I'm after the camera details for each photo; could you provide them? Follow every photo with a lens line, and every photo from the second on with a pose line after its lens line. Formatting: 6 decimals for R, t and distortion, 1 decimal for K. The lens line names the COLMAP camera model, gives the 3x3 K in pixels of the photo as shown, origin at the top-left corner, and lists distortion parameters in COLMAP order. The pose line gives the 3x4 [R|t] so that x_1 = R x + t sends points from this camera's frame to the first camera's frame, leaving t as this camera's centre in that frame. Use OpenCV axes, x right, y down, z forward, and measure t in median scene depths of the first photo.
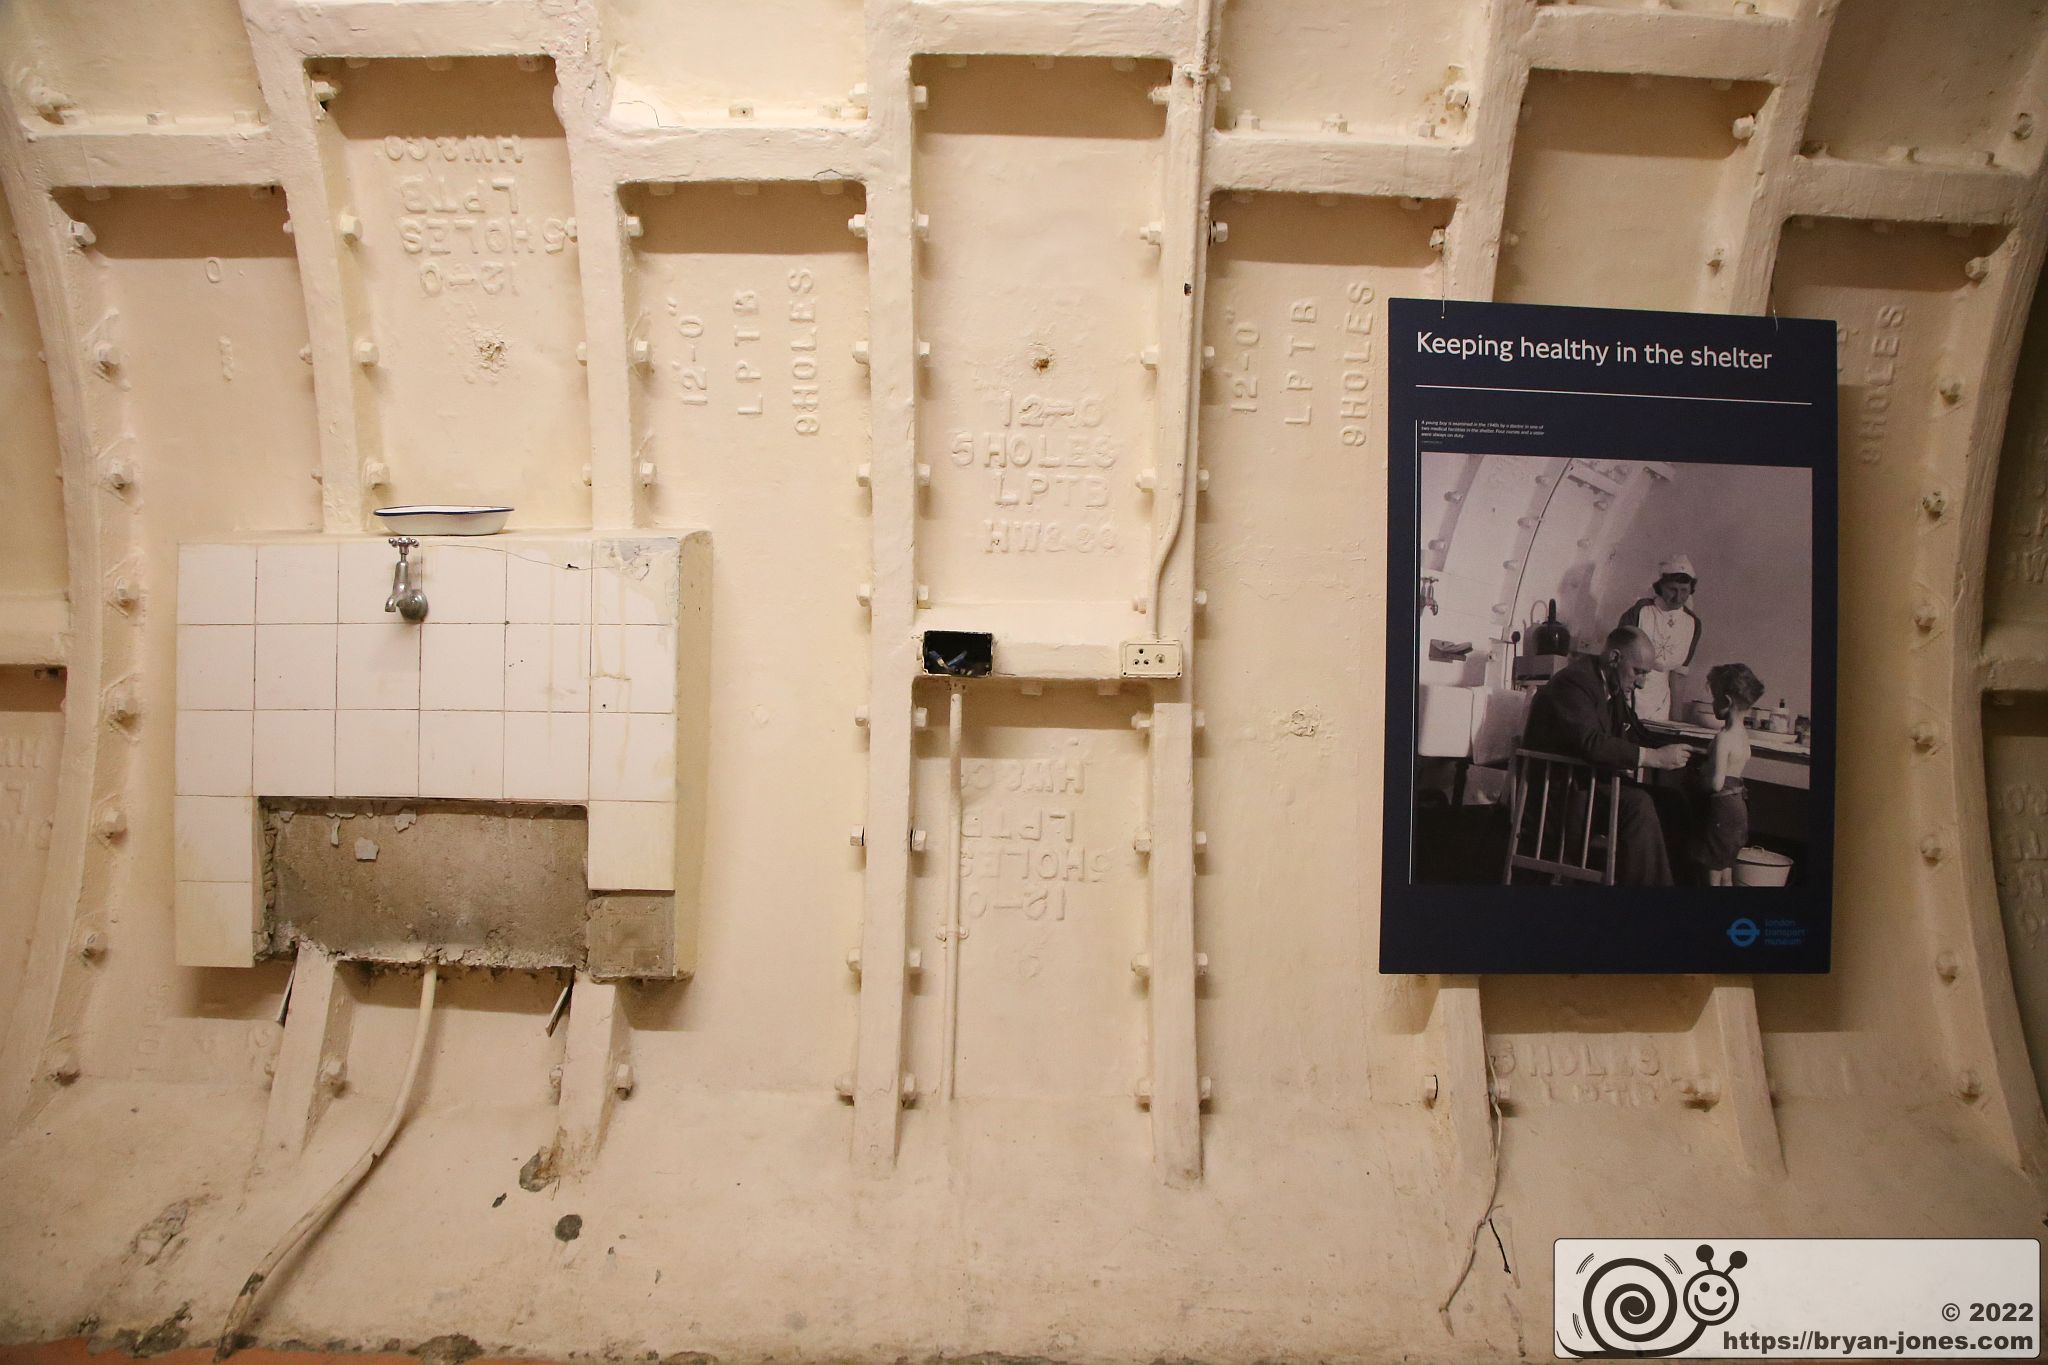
lens RADIAL K [[1375.4, 0, 1024.0], [0, 1375.4, 682.5], [0, 0, 1]] dist [-0.139091, 0.082866]
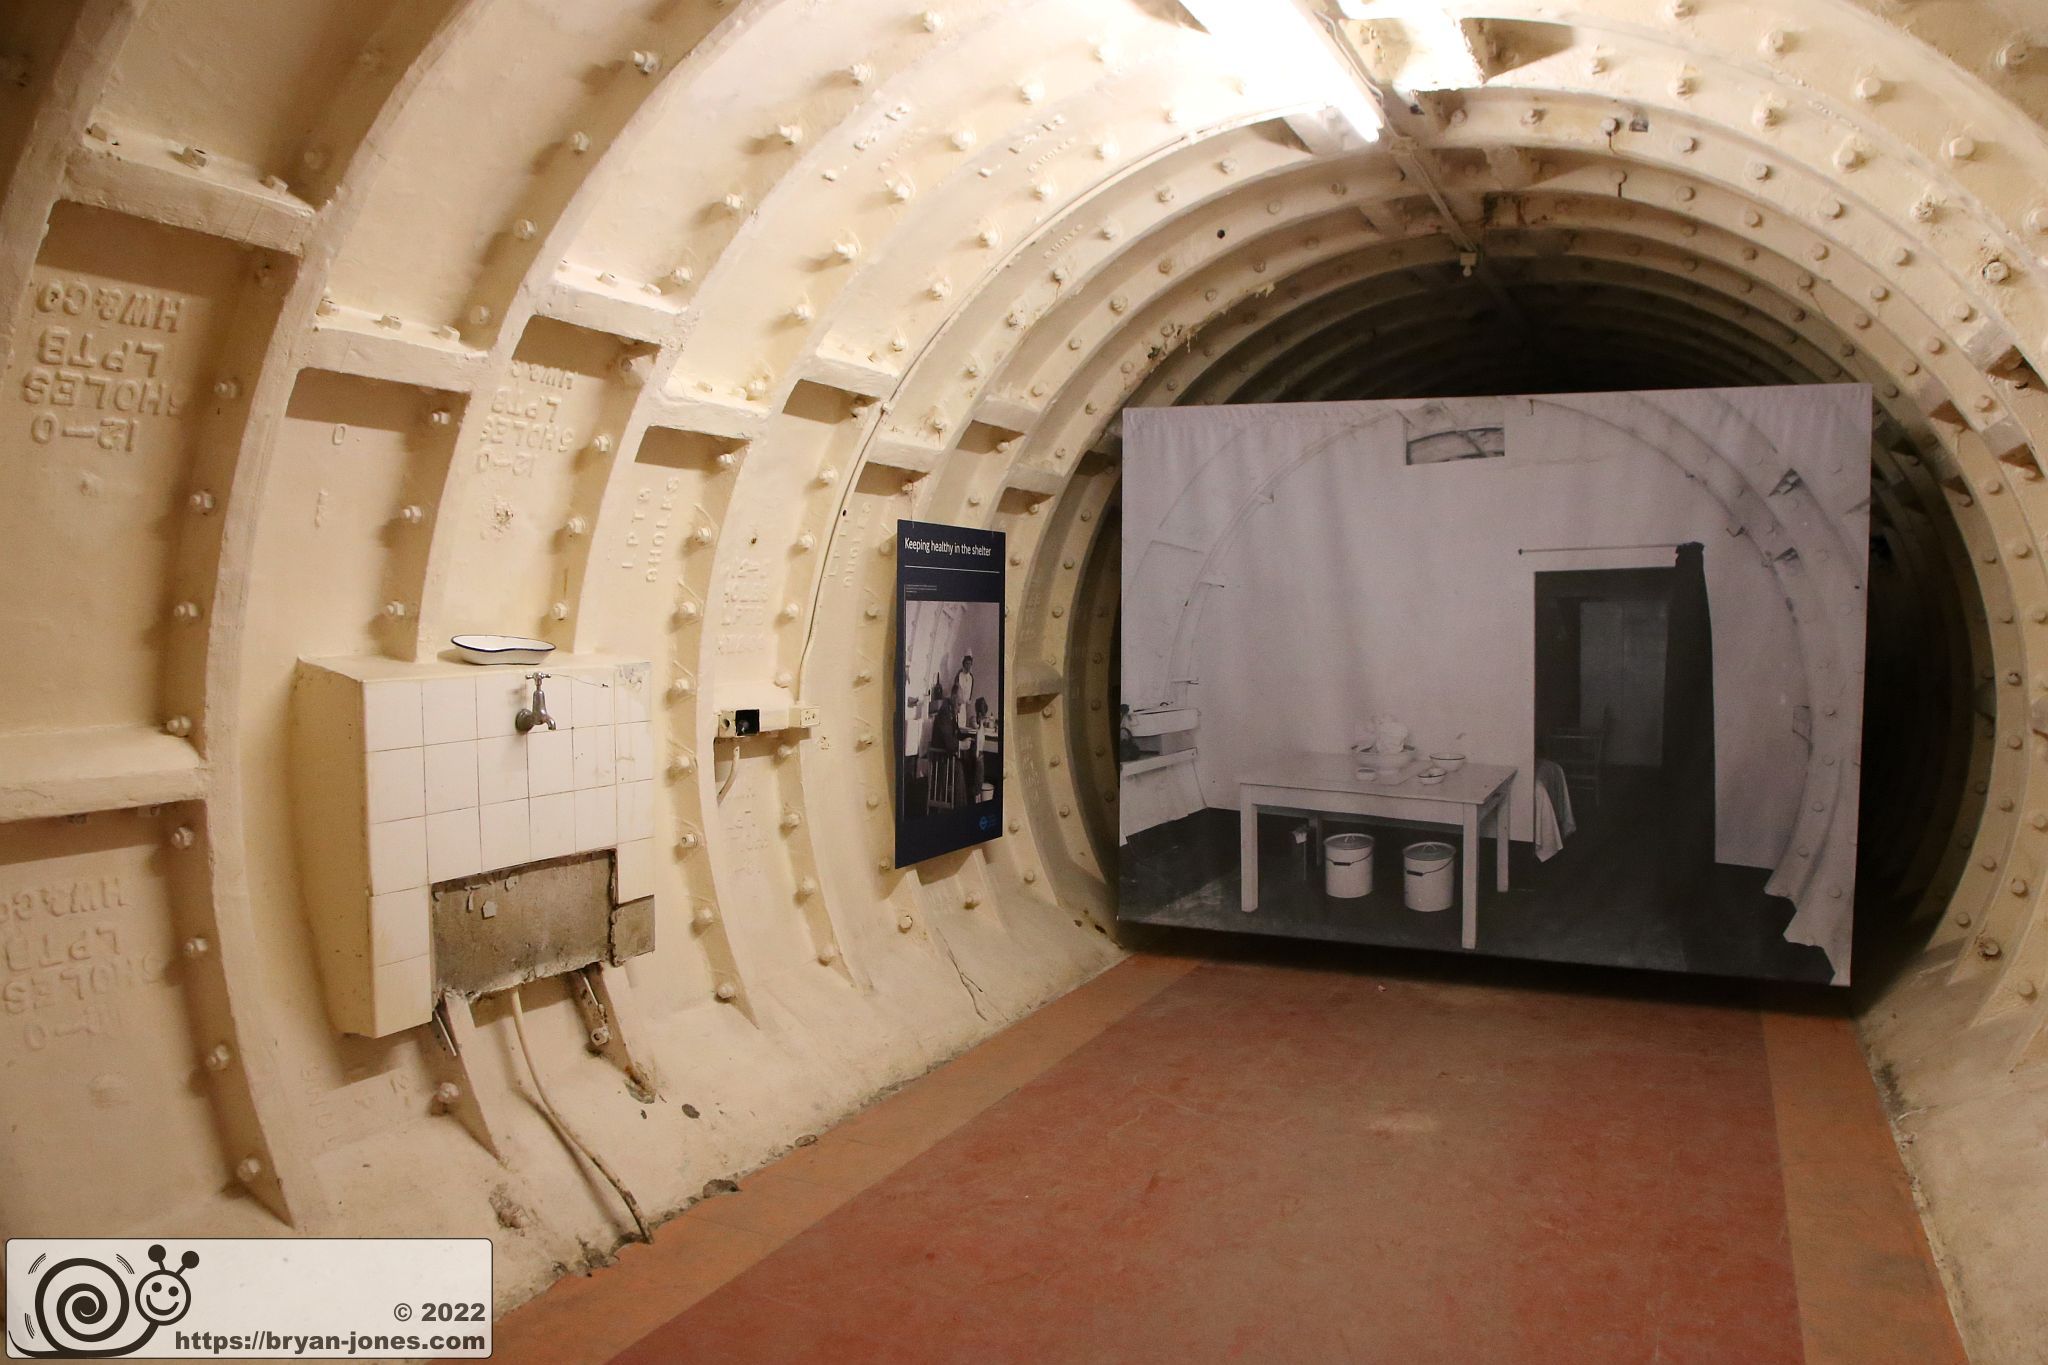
lens RADIAL K [[1375.4, 0, 1024.0], [0, 1375.4, 682.5], [0, 0, 1]] dist [-0.139091, 0.082866]
pose [[0.456821, -0.054607, 0.887881, -1.380929], [-0.013668, 0.997565, 0.068385, -0.189254], [-0.889454, -0.043375, 0.454963, -0.052048]]
